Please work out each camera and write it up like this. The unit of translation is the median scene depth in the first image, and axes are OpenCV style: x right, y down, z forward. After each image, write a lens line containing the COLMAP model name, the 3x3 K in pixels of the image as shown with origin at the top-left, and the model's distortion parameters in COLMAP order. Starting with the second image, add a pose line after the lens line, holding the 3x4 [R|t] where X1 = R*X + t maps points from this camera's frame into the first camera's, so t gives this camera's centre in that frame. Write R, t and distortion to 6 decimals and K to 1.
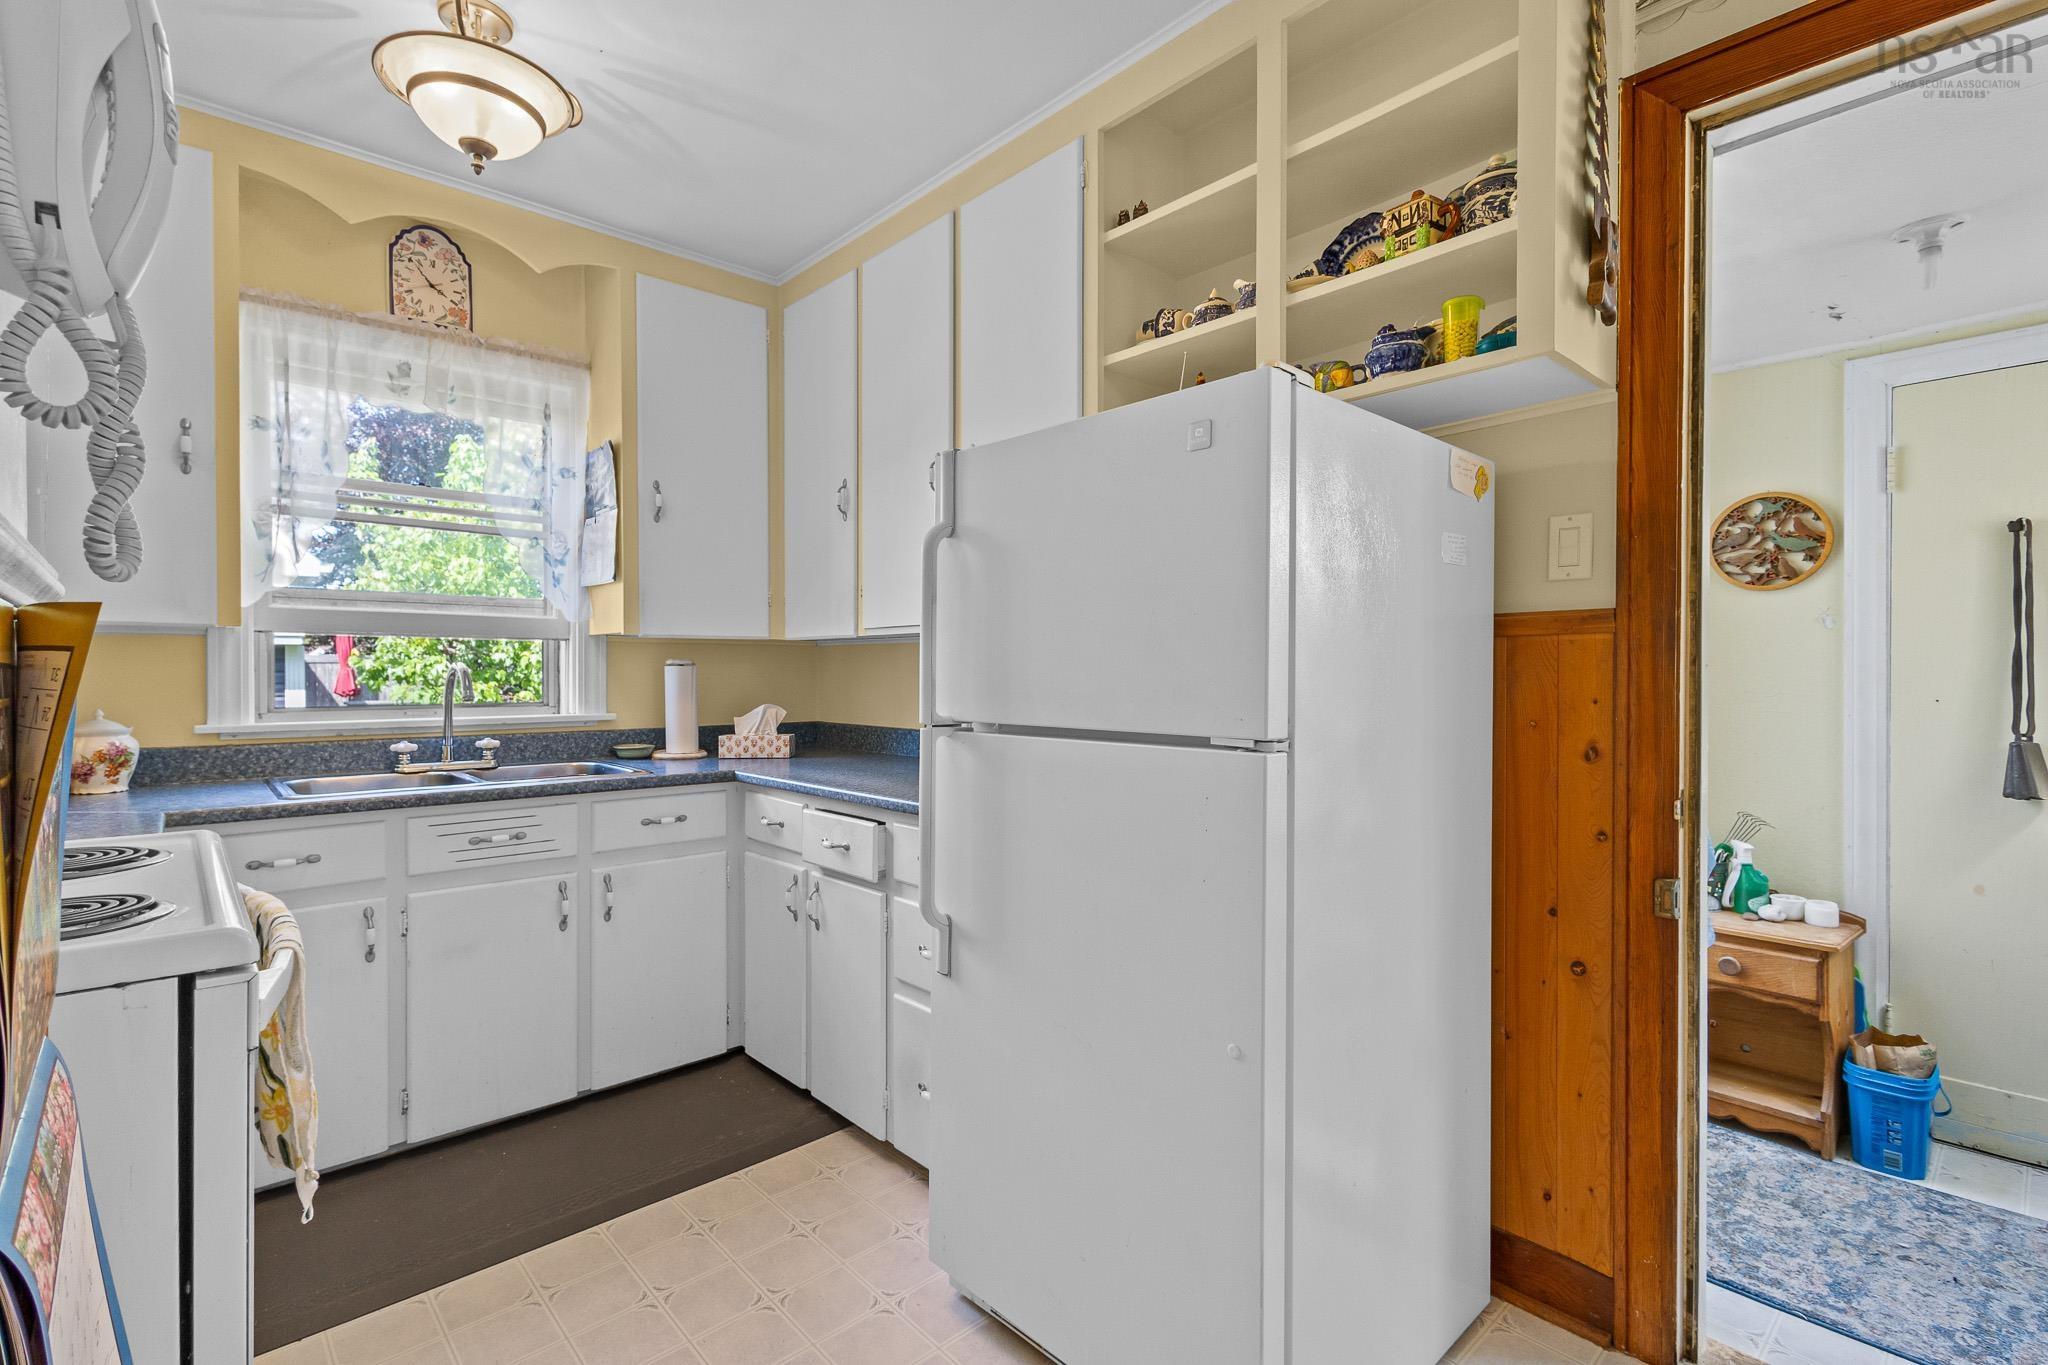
lens RADIAL K [[936.9, 0, 1024.0], [0, 936.9, 682.5], [0, 0, 1]] dist [0.016673, -0.006912]
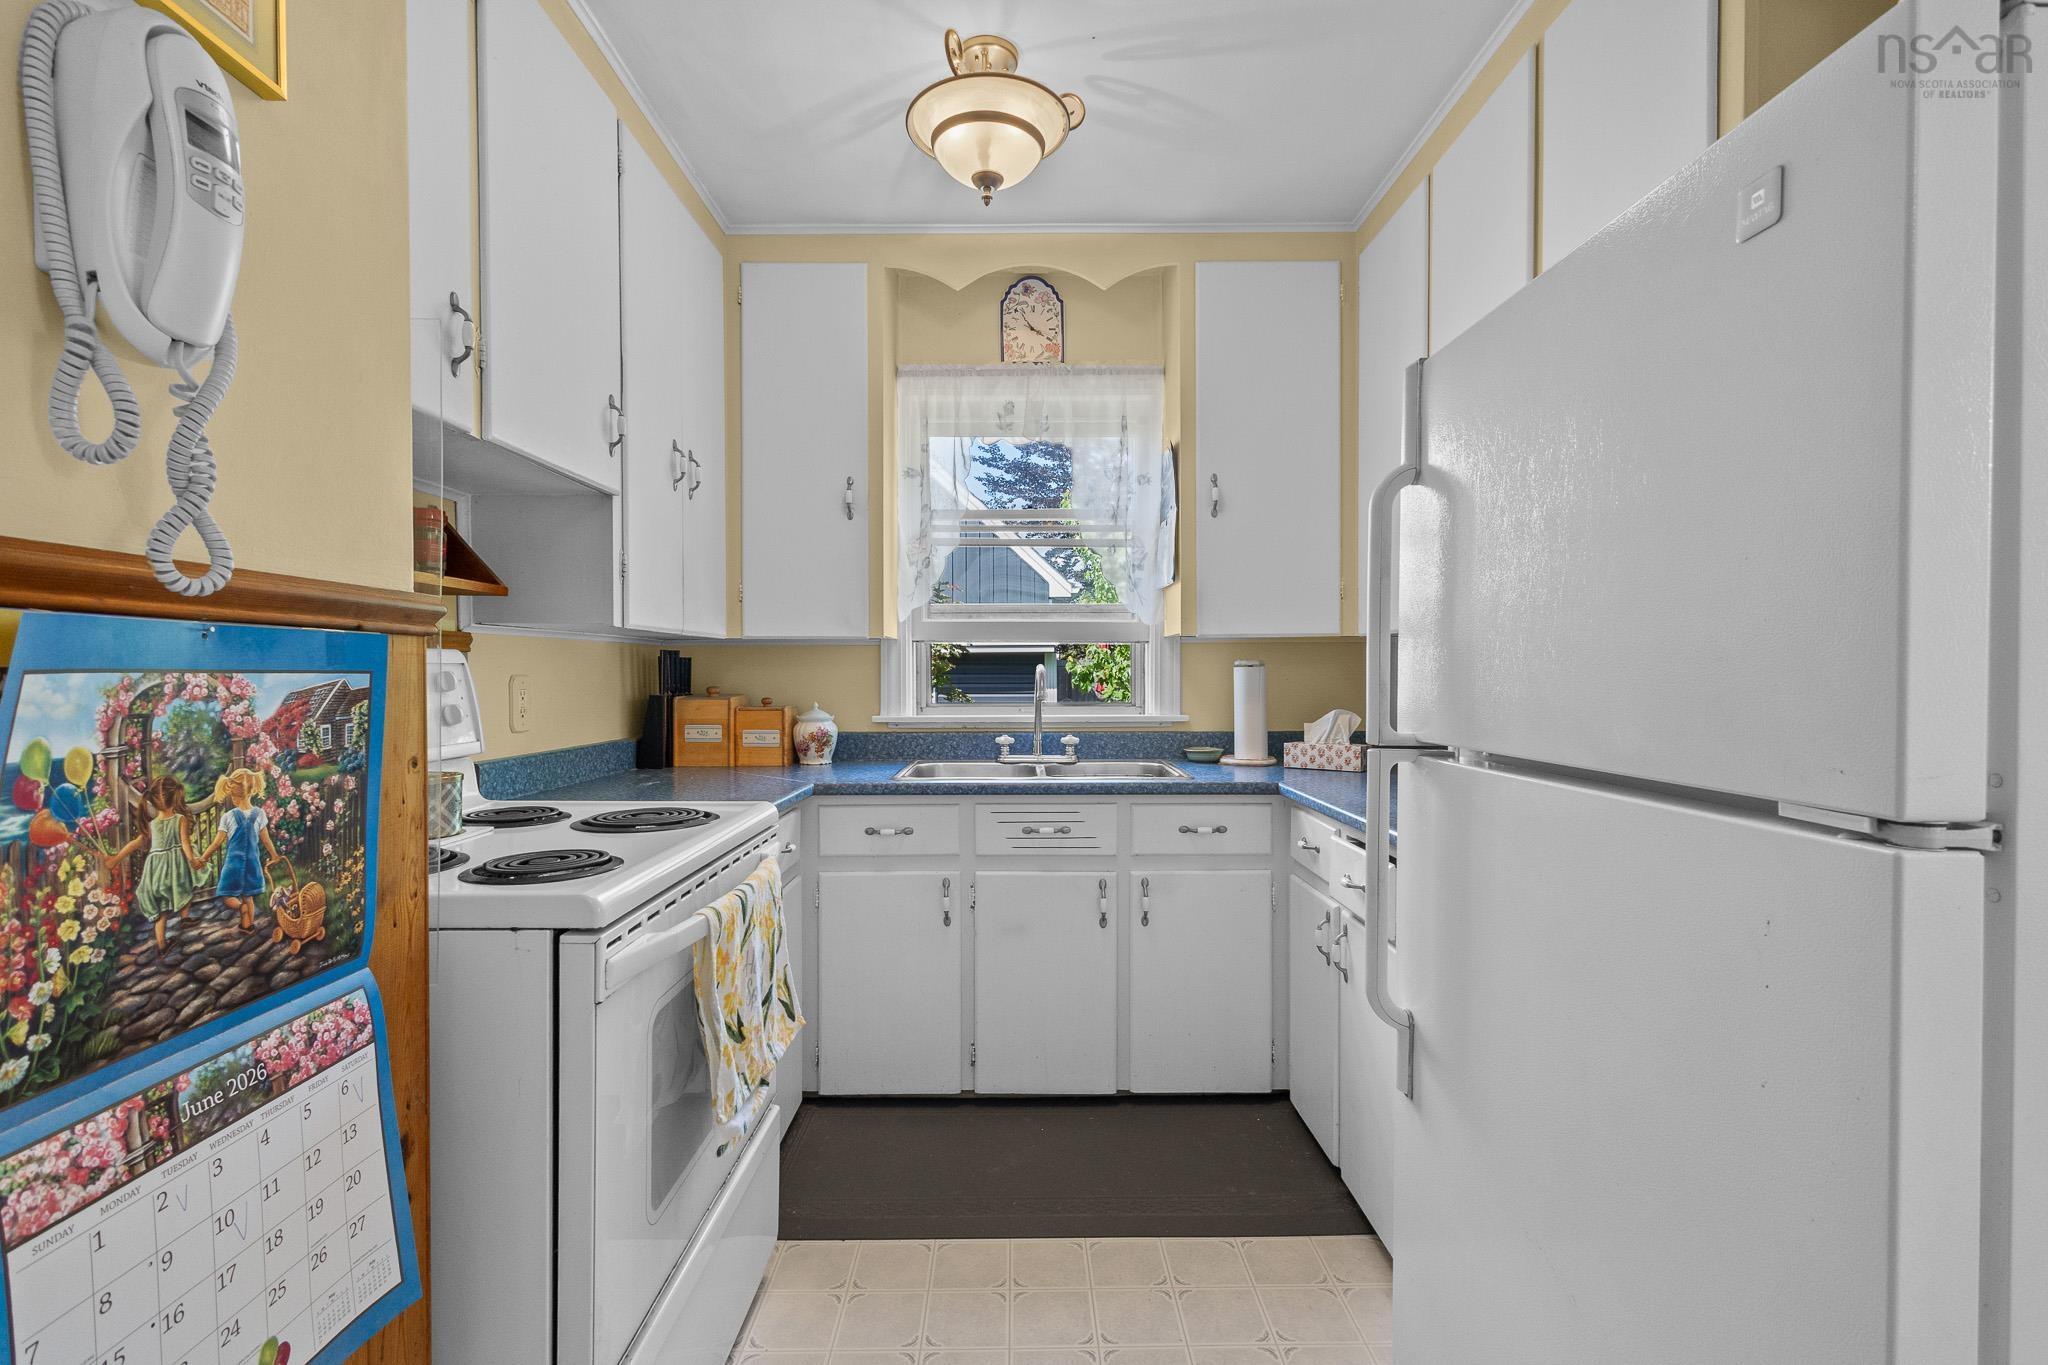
lens RADIAL K [[936.1, 0, 1021.3], [0, 936.1, 682.3], [0, 0, 1]] dist [0.013345, -0.004947]
pose [[0.743163, 0.004230, -0.669097, 0.119706], [-0.005279, 0.999986, 0.000458, -0.001659], [0.669089, 0.003192, 0.743175, 0.182572]]
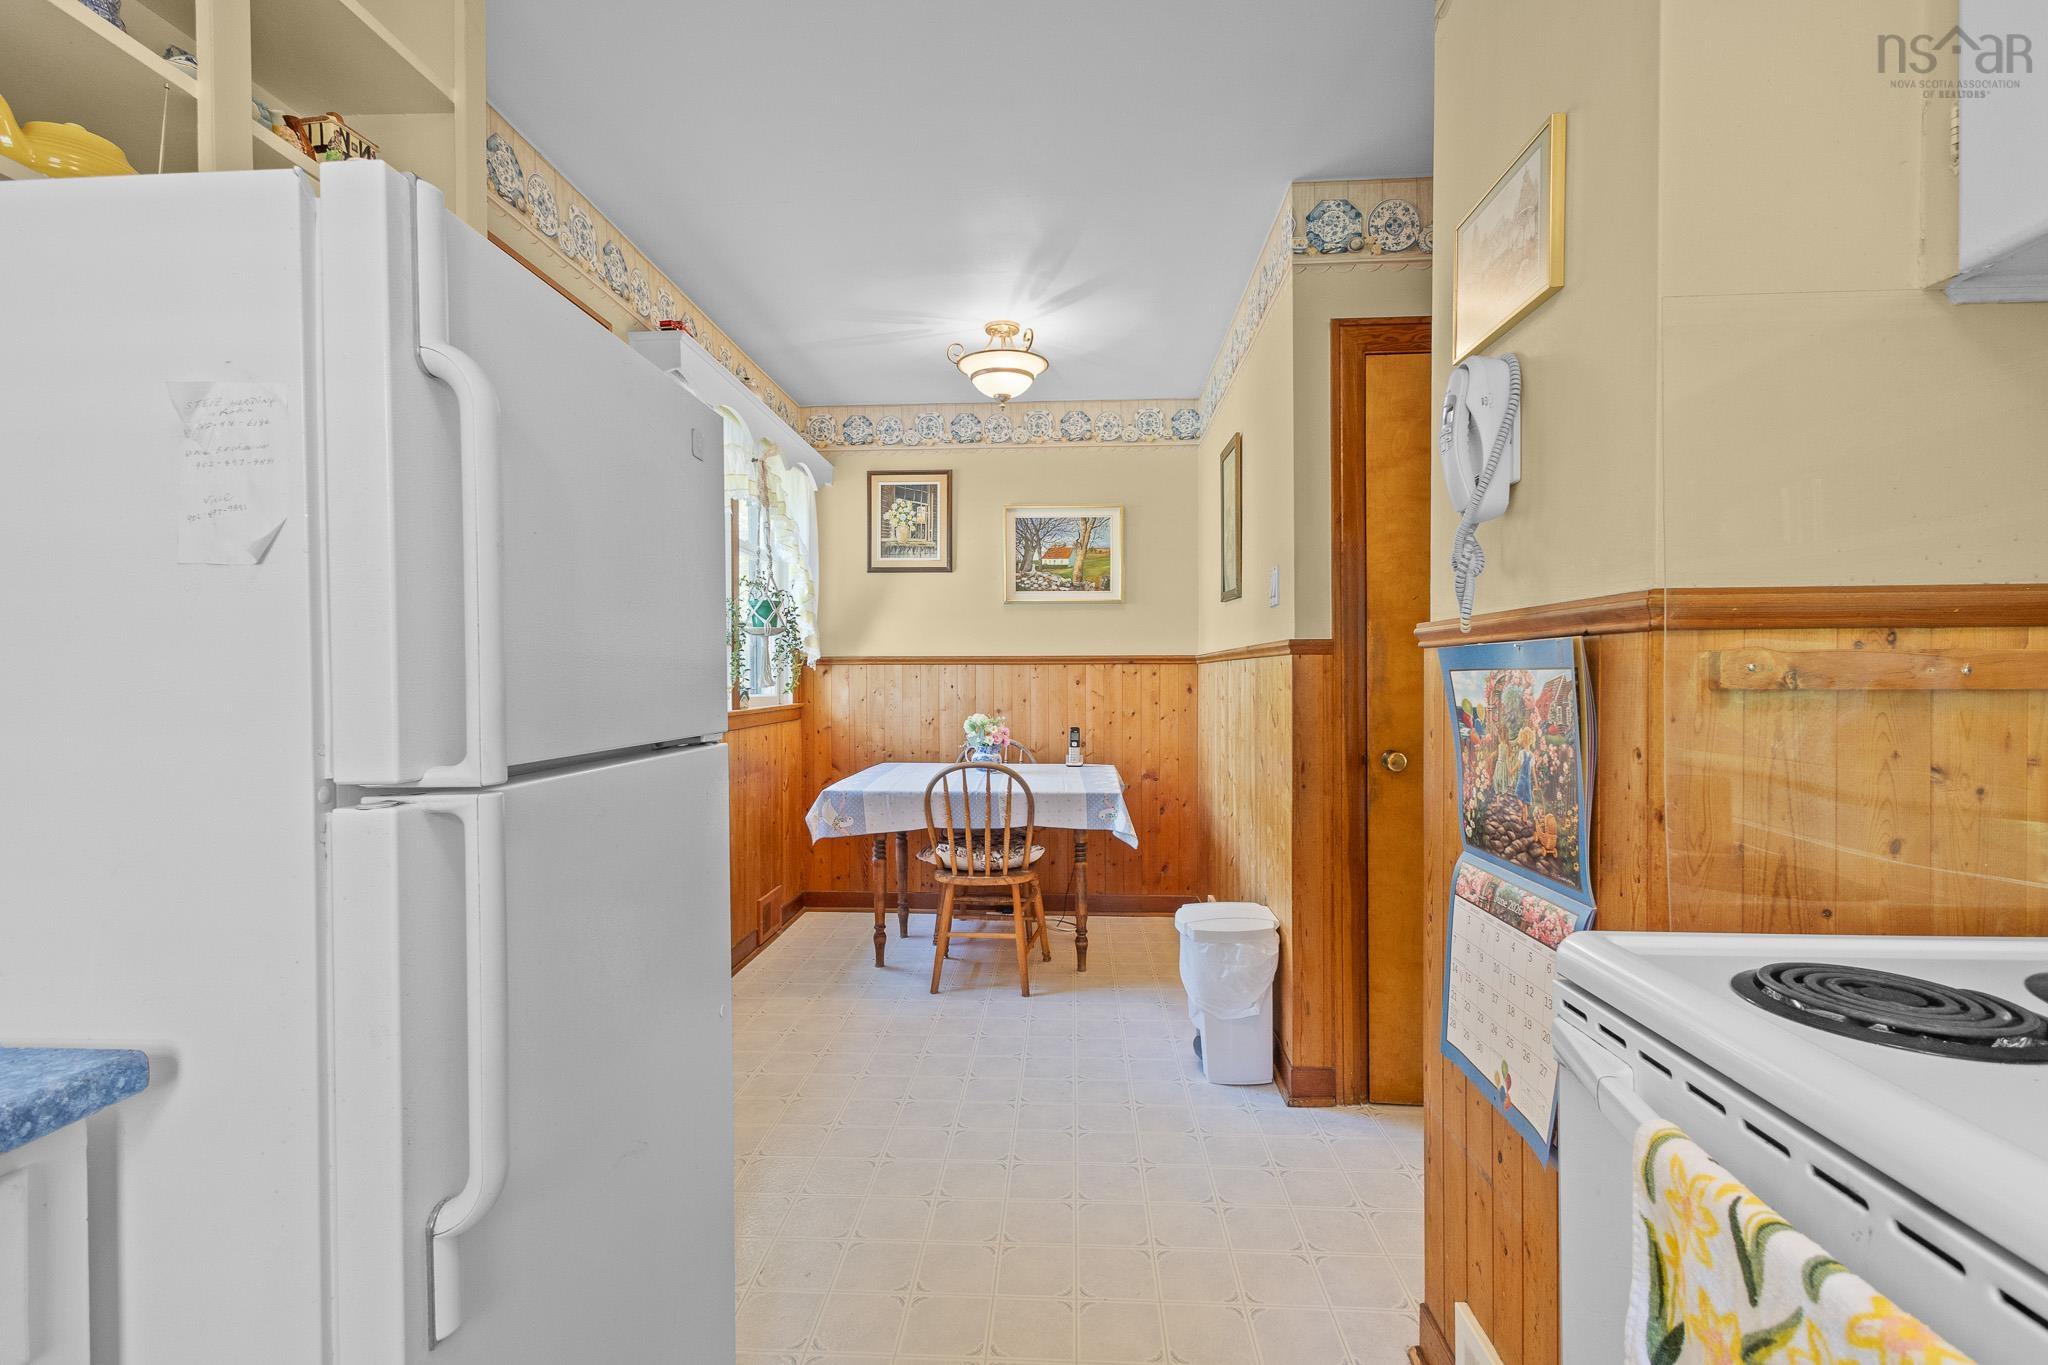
lens RADIAL K [[936.9, 0, 1024.0], [0, 936.9, 682.5], [0, 0, 1]] dist [0.016673, -0.006912]
pose [[-0.701386, -0.002744, 0.712776, -0.410172], [0.010935, 0.999833, 0.014609, -0.006418], [-0.712698, 0.018040, -0.701239, 0.755495]]
